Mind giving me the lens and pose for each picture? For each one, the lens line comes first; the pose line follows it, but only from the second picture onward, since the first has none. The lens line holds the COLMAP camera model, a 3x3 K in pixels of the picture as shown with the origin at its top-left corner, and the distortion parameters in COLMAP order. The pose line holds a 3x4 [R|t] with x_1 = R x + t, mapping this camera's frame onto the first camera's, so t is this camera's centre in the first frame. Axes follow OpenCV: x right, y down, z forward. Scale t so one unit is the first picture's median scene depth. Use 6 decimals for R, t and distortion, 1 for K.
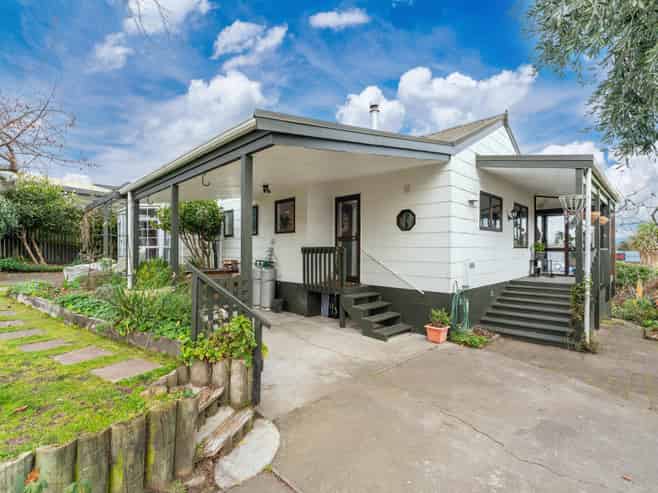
lens RADIAL K [[288.9, 0, 330.1], [0, 288.9, 248.9], [0, 0, 1]] dist [0.000674, 0.000124]
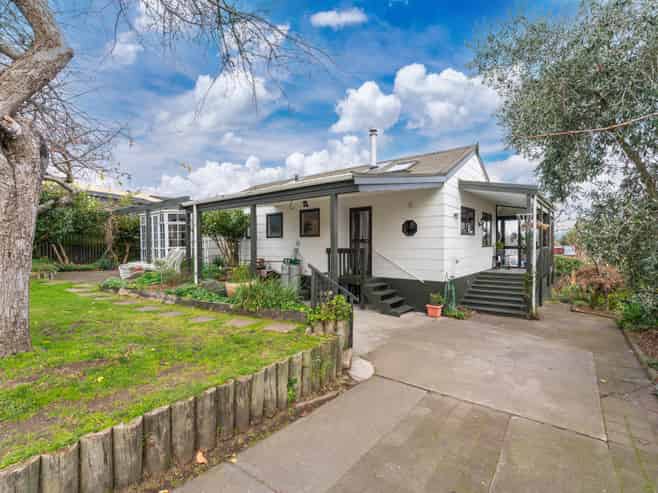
lens RADIAL K [[286.2, 0, 329.0], [0, 286.2, 246.5], [0, 0, 1]] dist [-0.000015, -0.000046]
pose [[0.994580, -0.006122, 0.103797, -0.223254], [0.005240, 0.999948, 0.008770, -0.025056], [-0.103845, -0.008179, 0.994560, -0.254426]]
